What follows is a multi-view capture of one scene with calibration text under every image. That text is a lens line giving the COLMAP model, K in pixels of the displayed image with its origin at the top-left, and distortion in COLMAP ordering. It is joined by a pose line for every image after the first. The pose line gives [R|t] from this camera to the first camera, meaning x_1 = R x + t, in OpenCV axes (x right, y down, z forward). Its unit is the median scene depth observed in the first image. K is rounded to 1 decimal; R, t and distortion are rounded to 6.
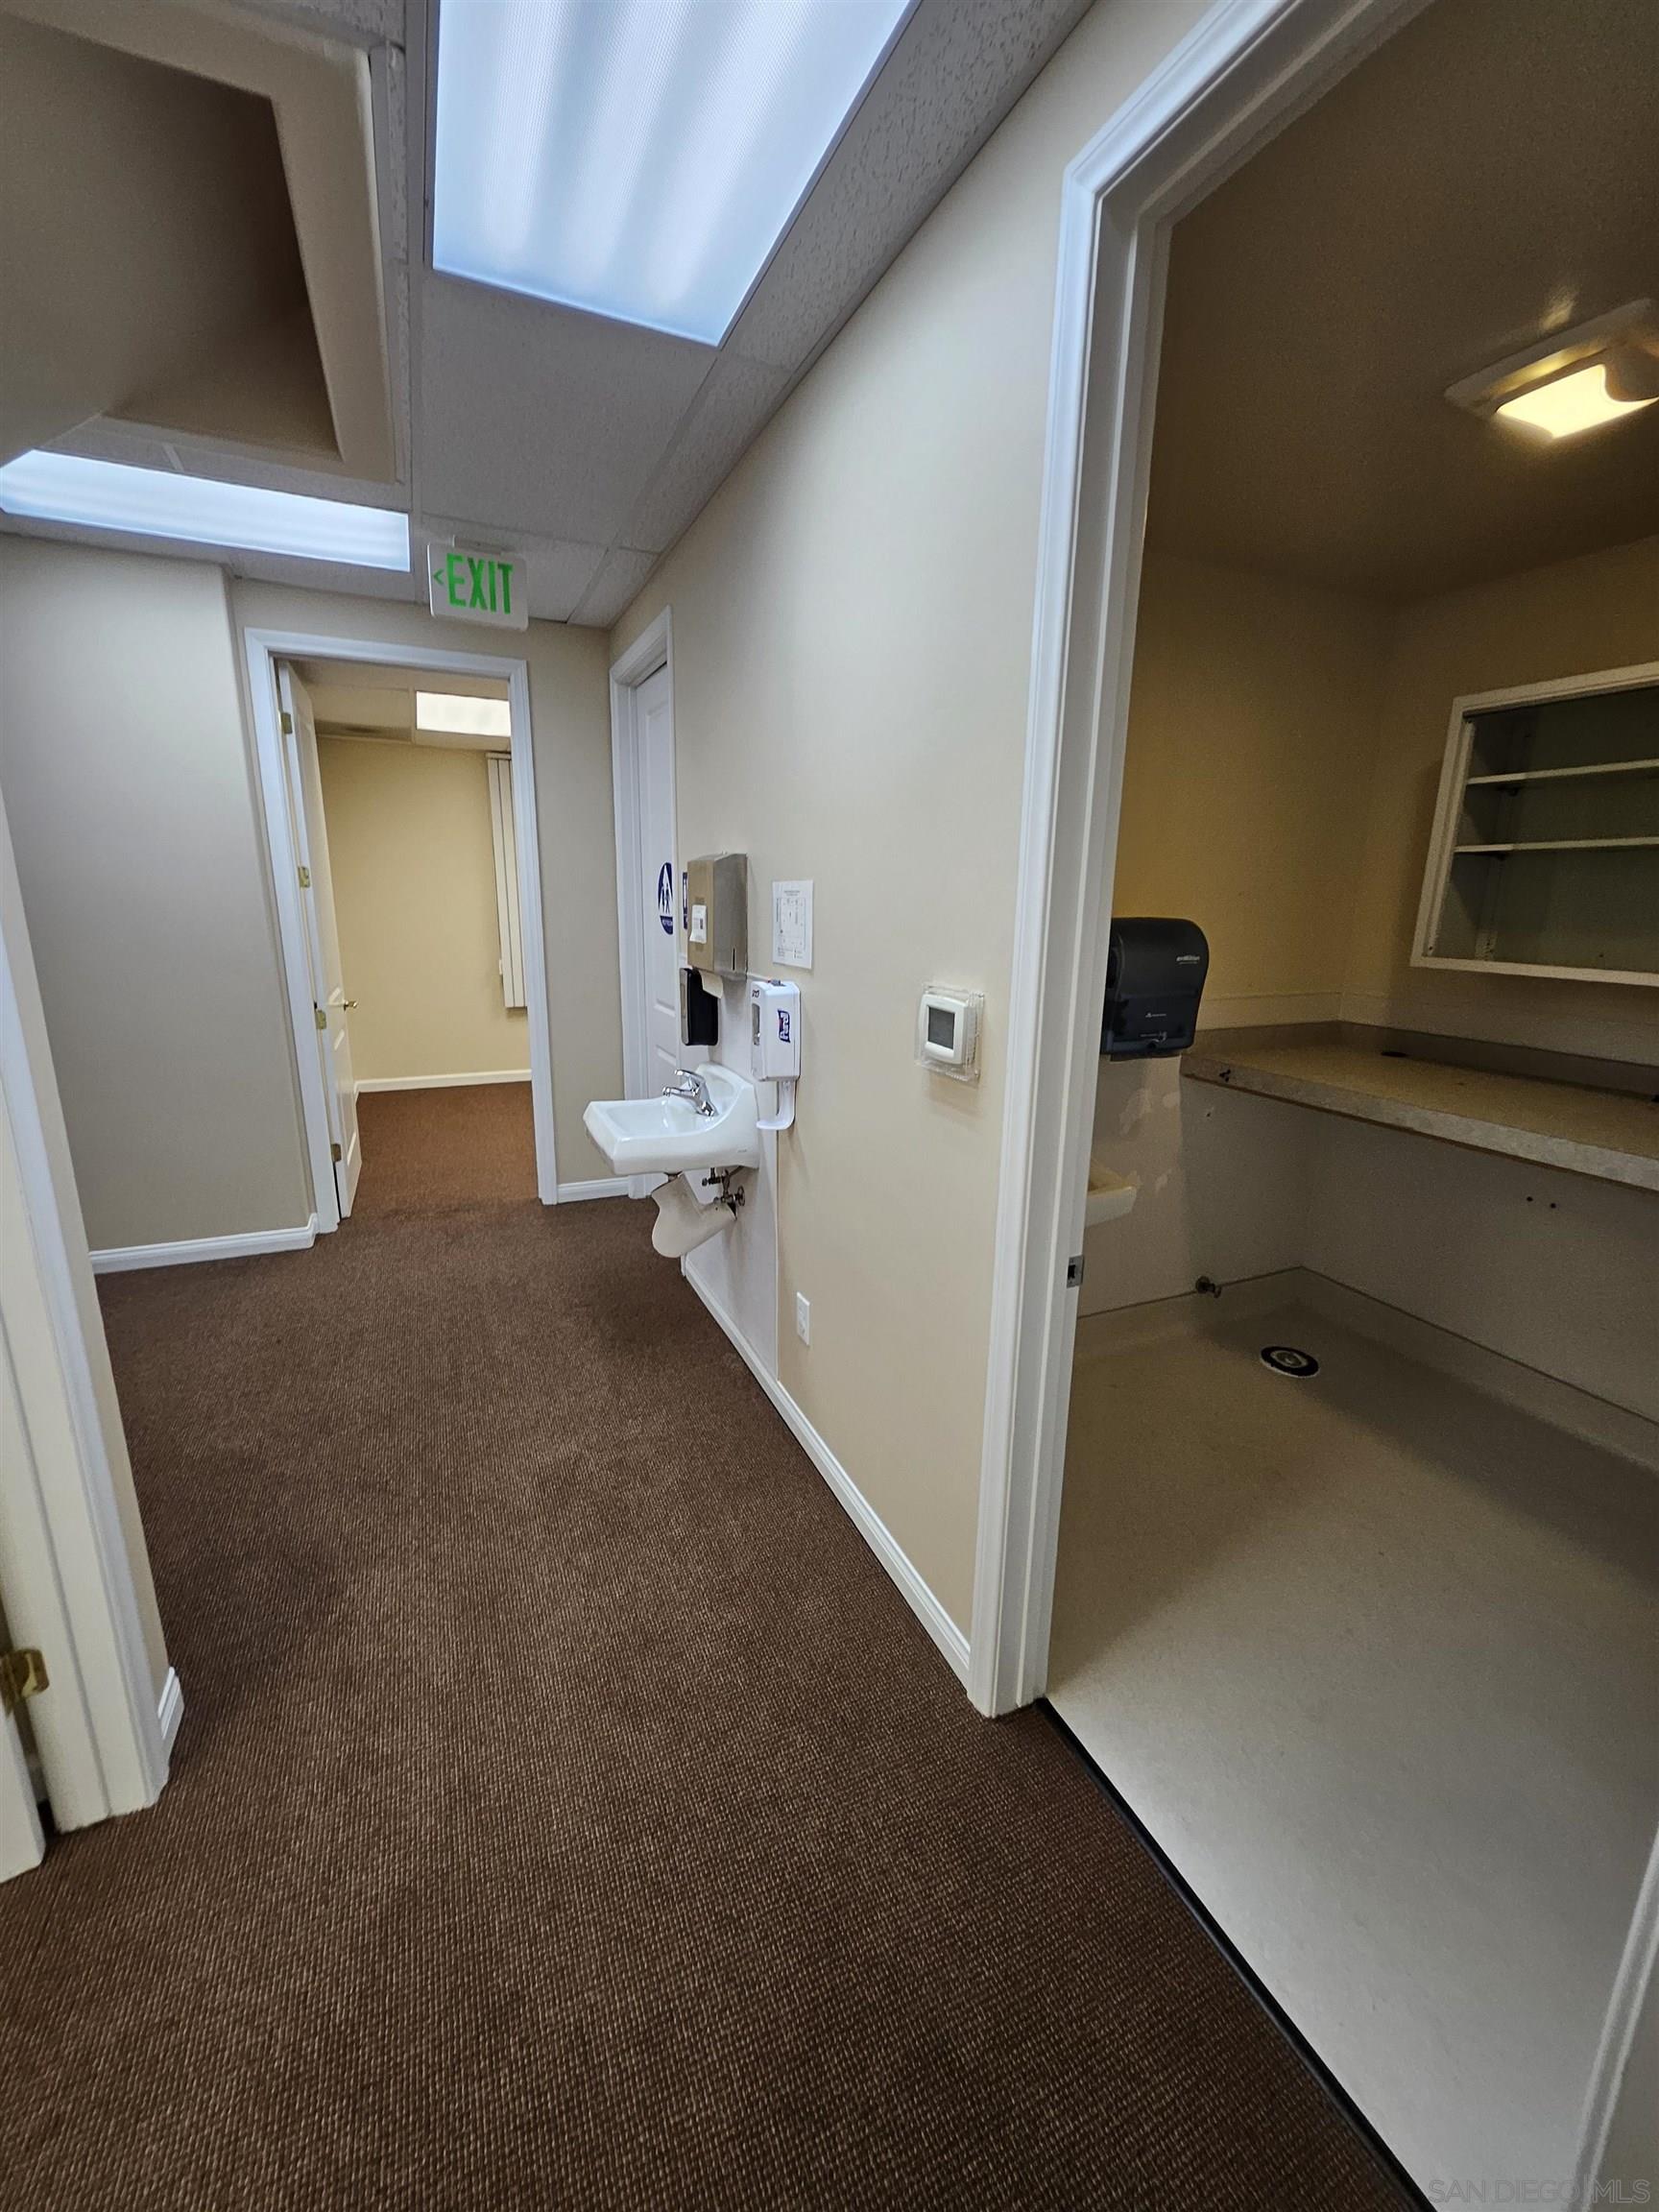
lens RADIAL K [[878.2, 0, 828.2], [0, 878.2, 1090.6], [0, 0, 1]] dist [0.000810, -0.000101]
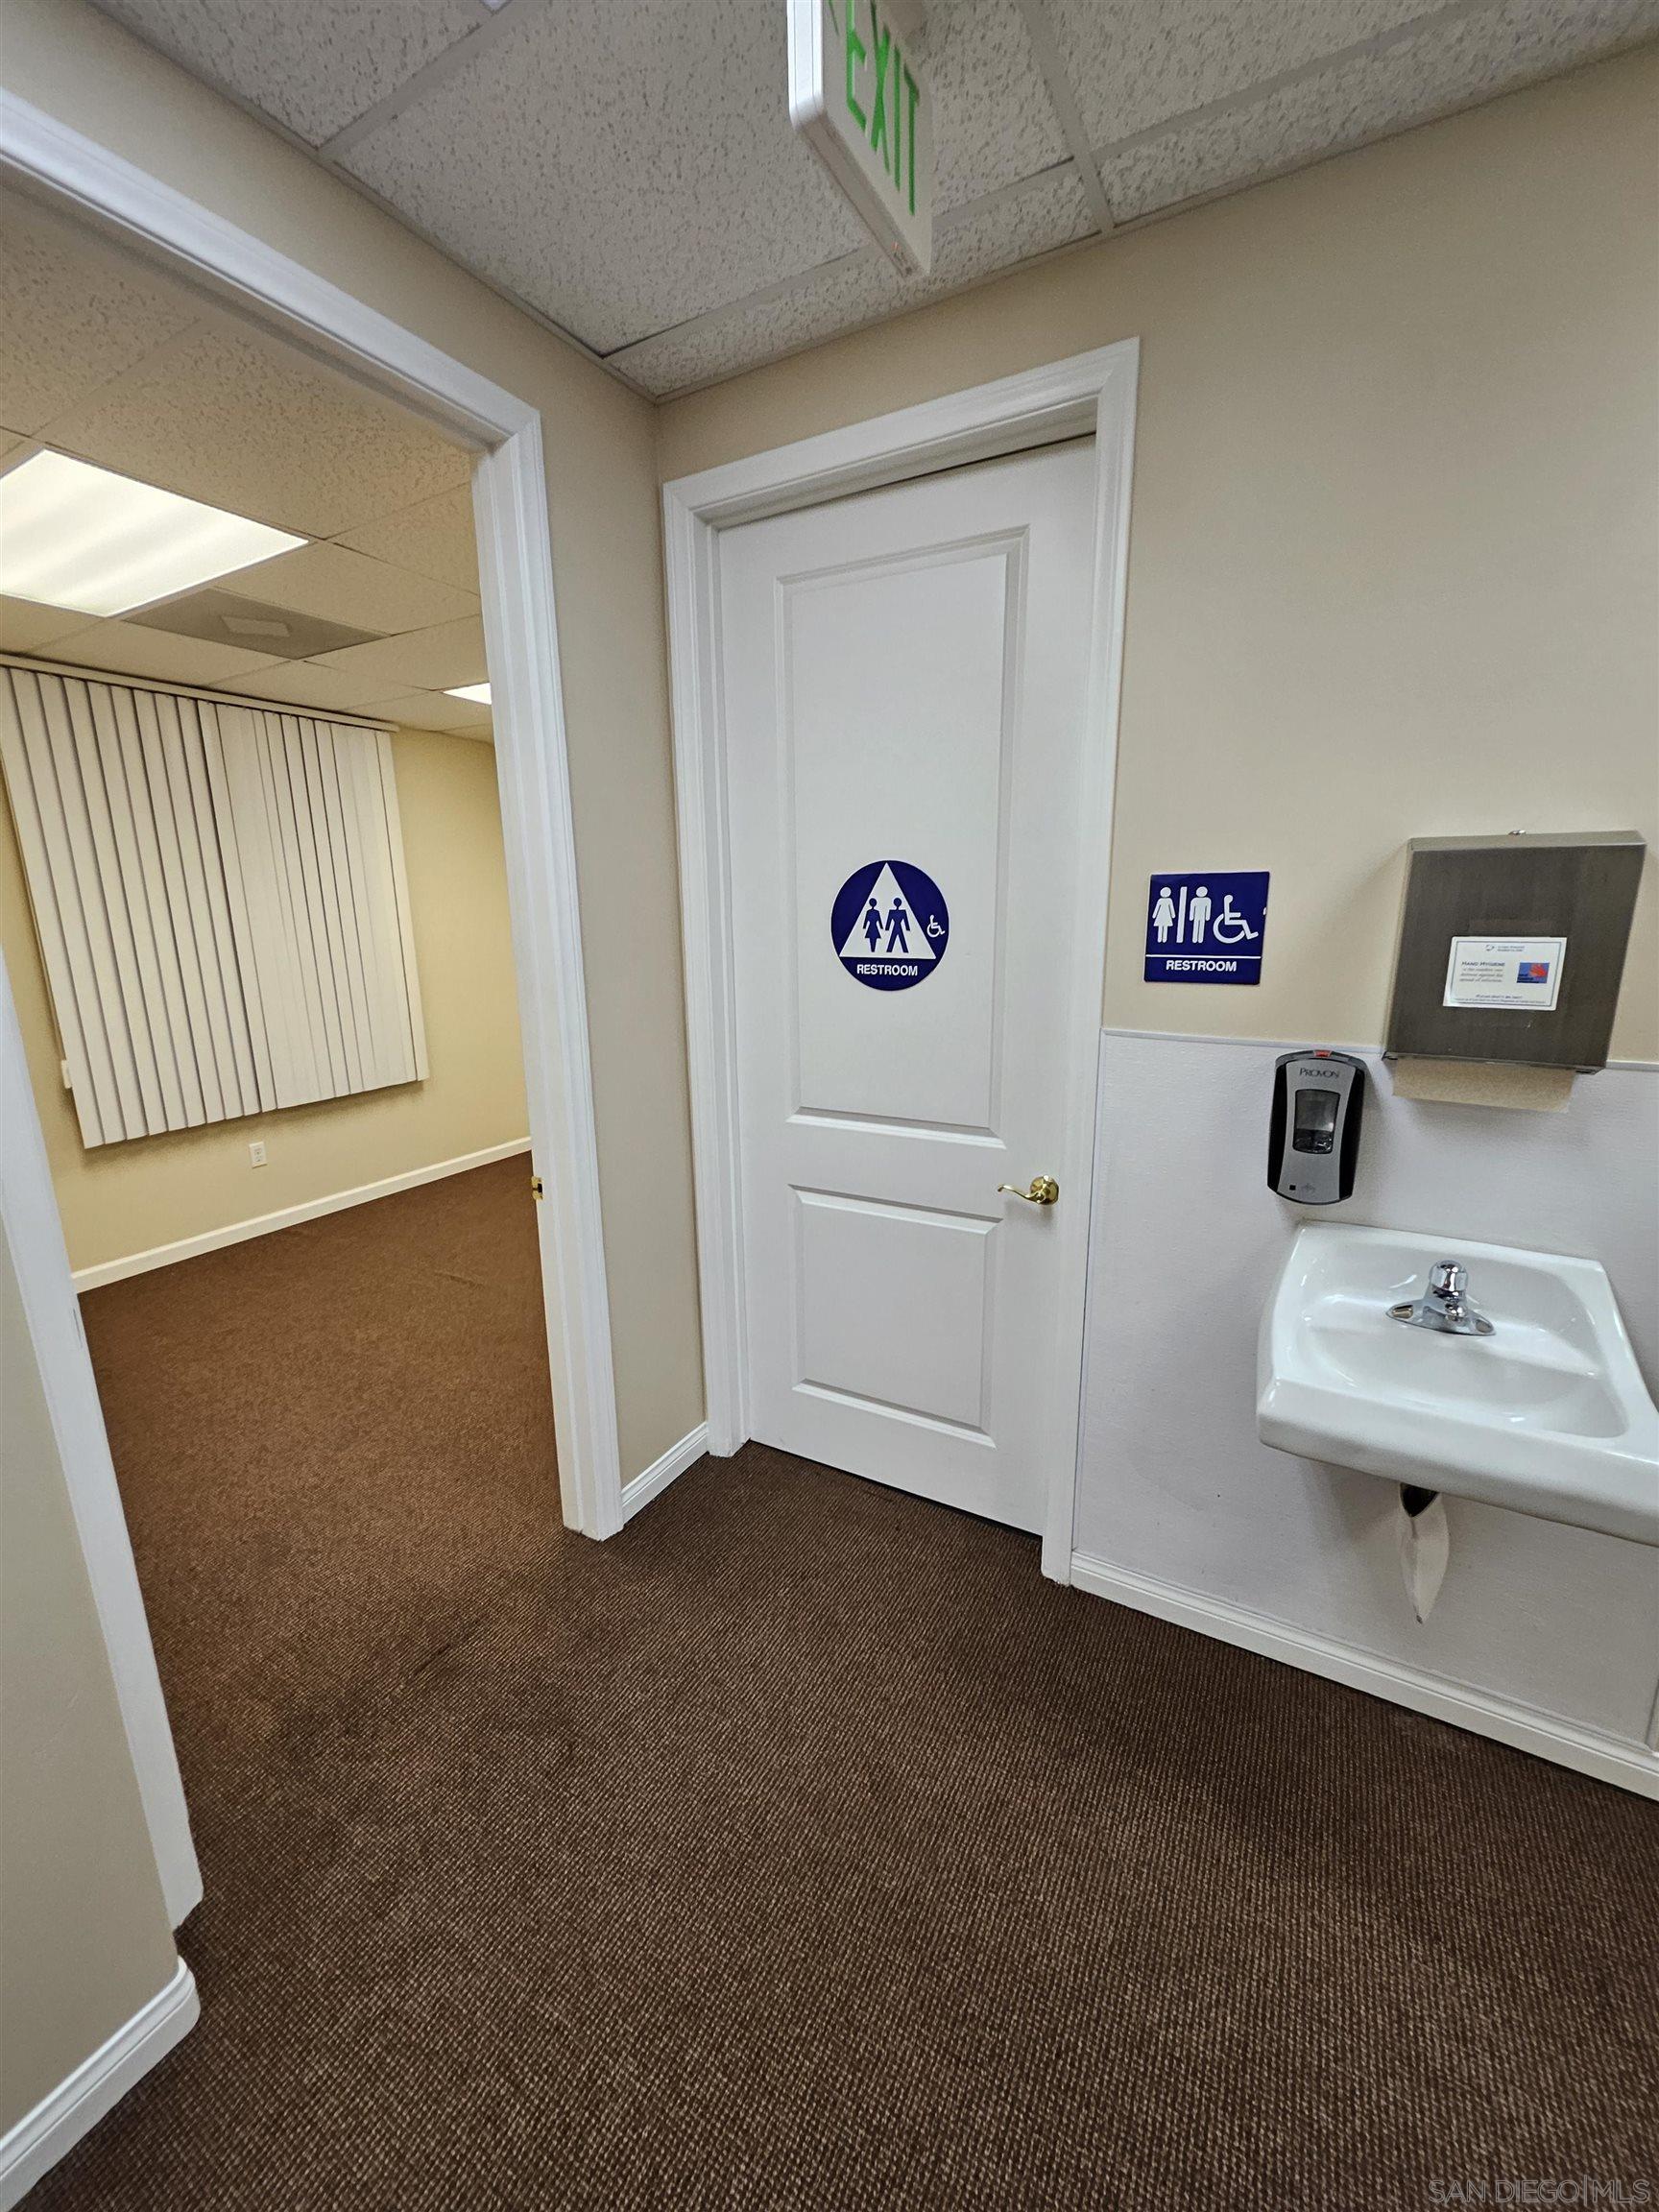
lens RADIAL K [[878.2, 0, 828.2], [0, 878.2, 1090.6], [0, 0, 1]] dist [0.000810, -0.000101]
pose [[0.814050, -0.149125, 0.561323, -0.512659], [0.156583, 0.987039, 0.035140, -0.137018], [-0.559288, 0.059288, 0.826850, 0.550708]]
